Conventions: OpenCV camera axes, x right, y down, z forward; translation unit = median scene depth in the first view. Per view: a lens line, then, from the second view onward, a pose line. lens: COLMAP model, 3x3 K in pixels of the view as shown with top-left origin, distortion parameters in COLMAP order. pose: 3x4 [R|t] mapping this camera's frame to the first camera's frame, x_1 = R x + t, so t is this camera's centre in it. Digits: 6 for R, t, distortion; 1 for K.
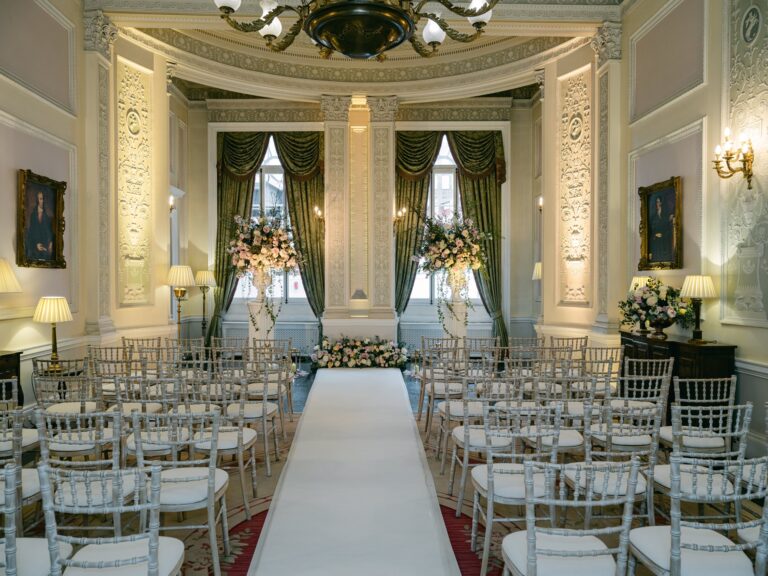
lens RADIAL K [[563.3, 0, 388.3], [0, 563.3, 285.4], [0, 0, 1]] dist [0.001613, -0.001643]
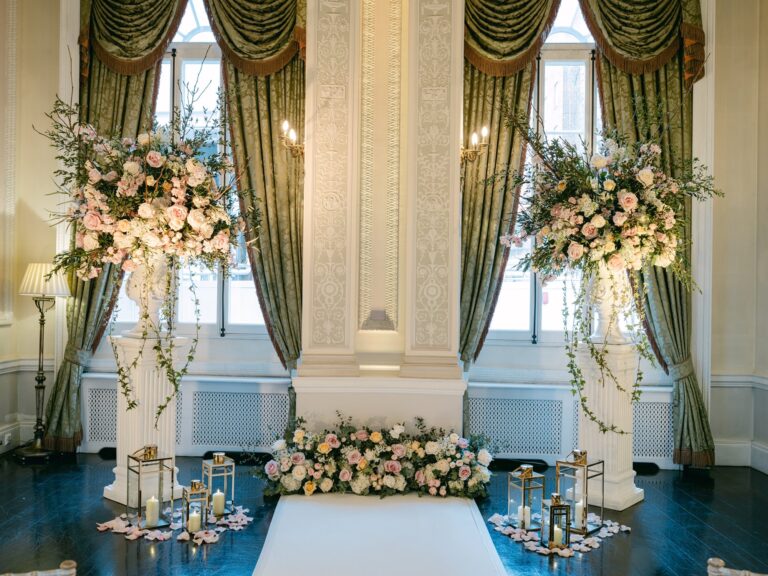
lens RADIAL K [[563.3, 0, 388.3], [0, 563.3, 285.4], [0, 0, 1]] dist [0.001613, -0.001643]
pose [[0.999829, 0.014438, -0.011517, -0.041153], [-0.014678, 0.999672, -0.020979, -0.002861], [0.011211, 0.021145, 0.999714, 0.572633]]
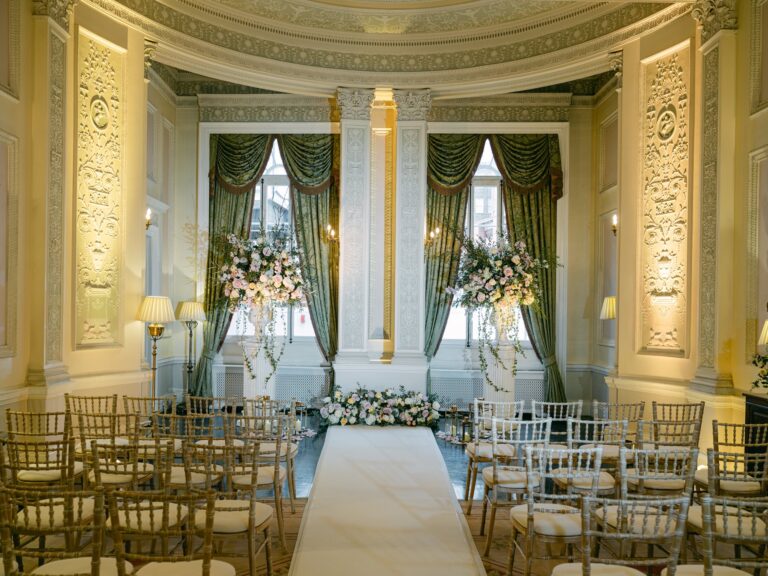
lens RADIAL K [[568.1, 0, 383.5], [0, 568.1, 308.0], [0, 0, 1]] dist [0.001983, 0.001952]
pose [[0.999678, 0.012540, -0.022062, -0.030586], [-0.012840, 0.999826, -0.013517, -0.010597], [0.021889, 0.013796, 0.999665, 0.188985]]
